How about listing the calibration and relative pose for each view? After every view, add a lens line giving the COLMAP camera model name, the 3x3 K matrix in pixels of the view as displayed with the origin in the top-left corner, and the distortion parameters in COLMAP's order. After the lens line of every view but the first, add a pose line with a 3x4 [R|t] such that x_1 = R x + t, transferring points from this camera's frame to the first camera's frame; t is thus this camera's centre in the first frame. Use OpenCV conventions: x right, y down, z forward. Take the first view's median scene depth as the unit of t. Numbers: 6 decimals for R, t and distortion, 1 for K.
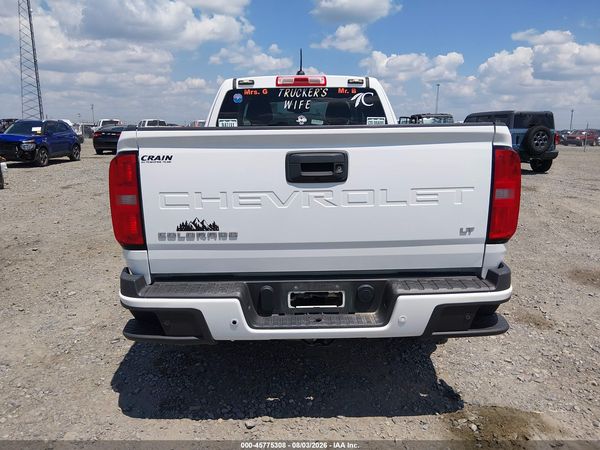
lens RADIAL K [[457.6, 0, 300.8], [0, 457.6, 226.2], [0, 0, 1]] dist [0.056364, -0.106768]
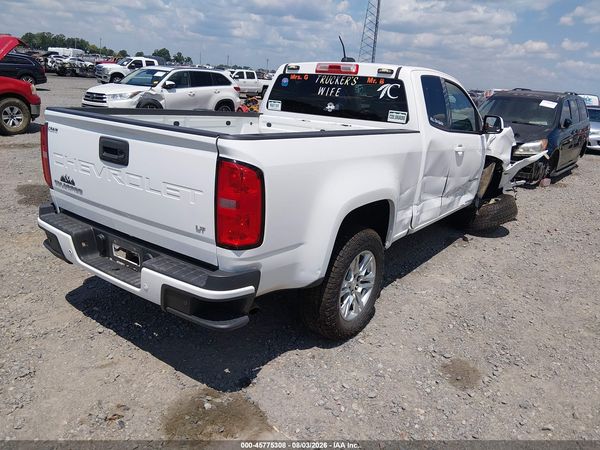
lens RADIAL K [[457.6, 0, 298.5], [0, 457.6, 228.1], [0, 0, 1]] dist [0.056364, -0.106768]
pose [[0.785435, 0.240998, -0.570099, 0.600051], [-0.196417, 0.970523, 0.139662, -0.098628], [0.586952, 0.002281, 0.809618, 0.127440]]
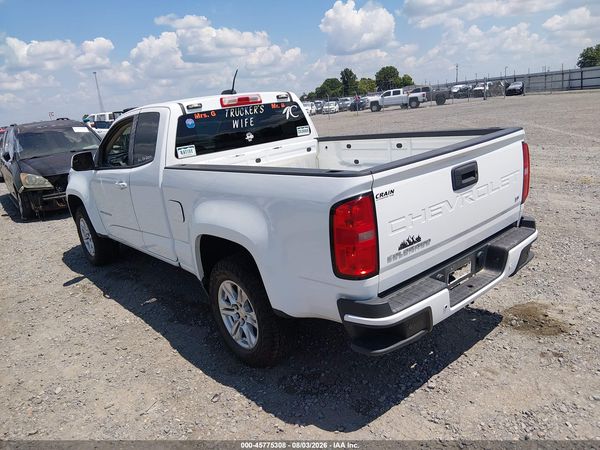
lens RADIAL K [[457.6, 0, 304.8], [0, 457.6, 227.2], [0, 0, 1]] dist [0.056364, -0.106768]
pose [[0.770660, -0.246774, 0.587526, -0.570912], [0.229036, 0.967629, 0.105998, -0.115012], [-0.594665, 0.052876, 0.802233, 0.095191]]
